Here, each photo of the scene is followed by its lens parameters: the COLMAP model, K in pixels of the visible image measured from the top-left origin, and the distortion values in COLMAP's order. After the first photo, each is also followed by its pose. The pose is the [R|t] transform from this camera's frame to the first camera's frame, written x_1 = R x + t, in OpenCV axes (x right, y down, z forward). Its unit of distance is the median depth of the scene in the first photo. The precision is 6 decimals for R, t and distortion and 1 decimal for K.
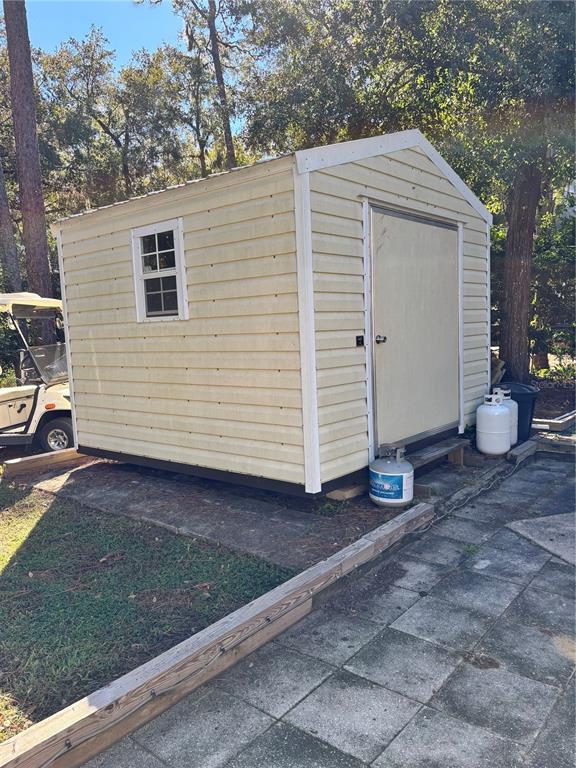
lens RADIAL K [[586.9, 0, 288.0], [0, 586.9, 384.0], [0, 0, 1]] dist [0.052561, -0.047881]
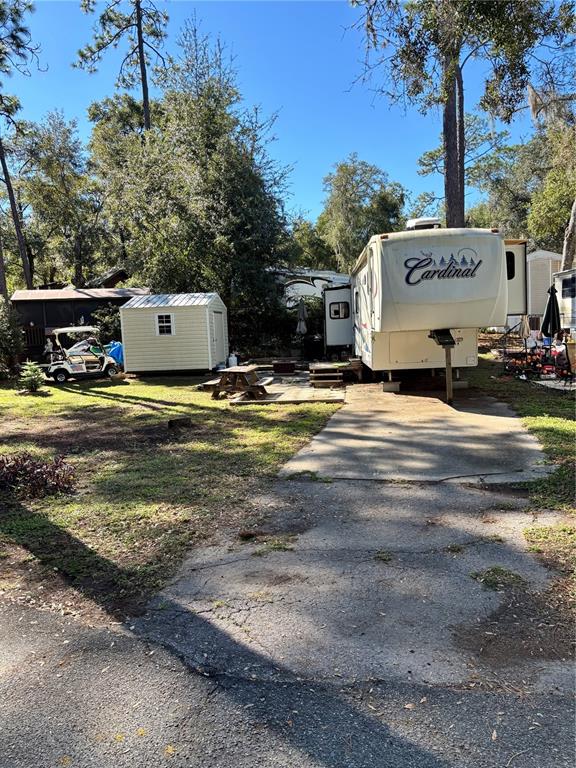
lens RADIAL K [[586.9, 0, 288.0], [0, 586.9, 384.0], [0, 0, 1]] dist [0.052561, -0.047881]
pose [[0.830890, -0.045906, 0.554540, -1.858360], [0.064460, 0.997822, -0.013980, 0.353910], [-0.552690, 0.047362, 0.832040, -2.984342]]
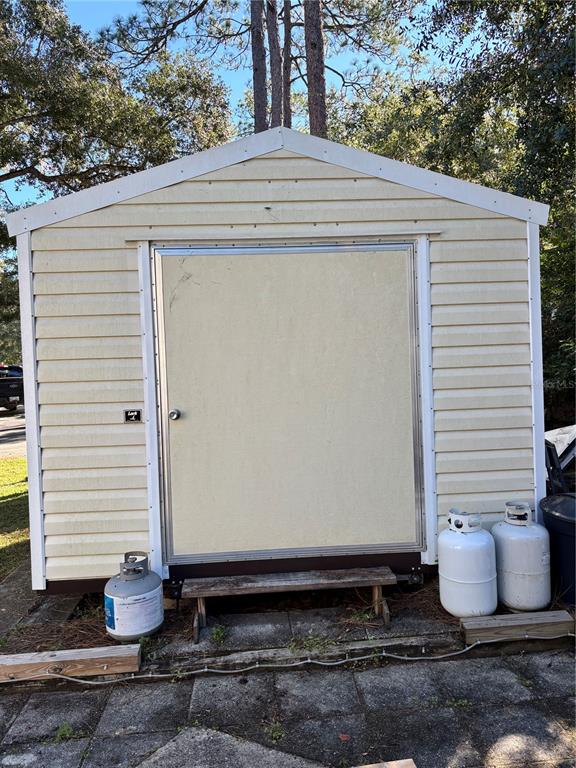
lens RADIAL K [[567.8, 0, 288.0], [0, 567.8, 384.0], [0, 0, 1]] dist [0.055581, -0.059423]
pose [[0.677063, 0.025332, -0.735489, 0.800581], [-0.062280, 0.997794, -0.022966, -0.106767], [0.733285, 0.061355, 0.677148, 0.586901]]
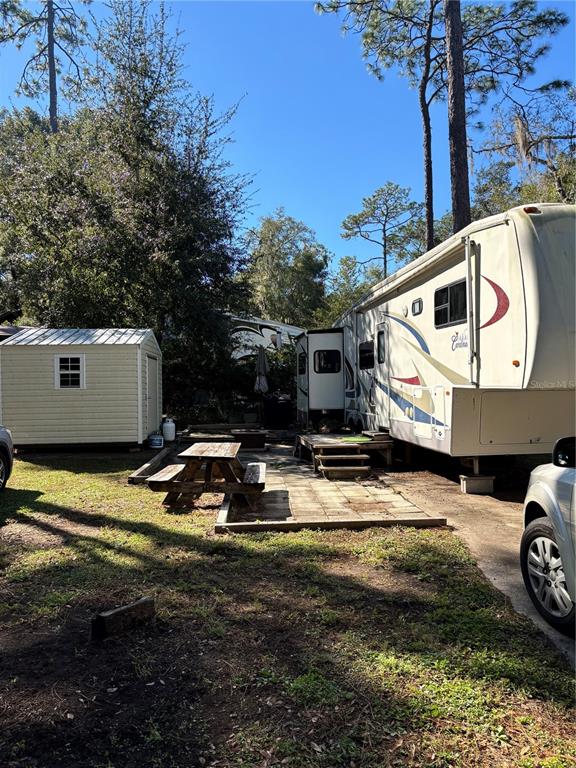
lens RADIAL K [[586.9, 0, 288.0], [0, 586.9, 384.0], [0, 0, 1]] dist [0.052561, -0.047881]
pose [[0.725902, 0.039151, 0.686683, -1.377698], [0.052803, 0.992260, -0.112392, 0.228742], [-0.685769, 0.117844, 0.718216, -1.656891]]
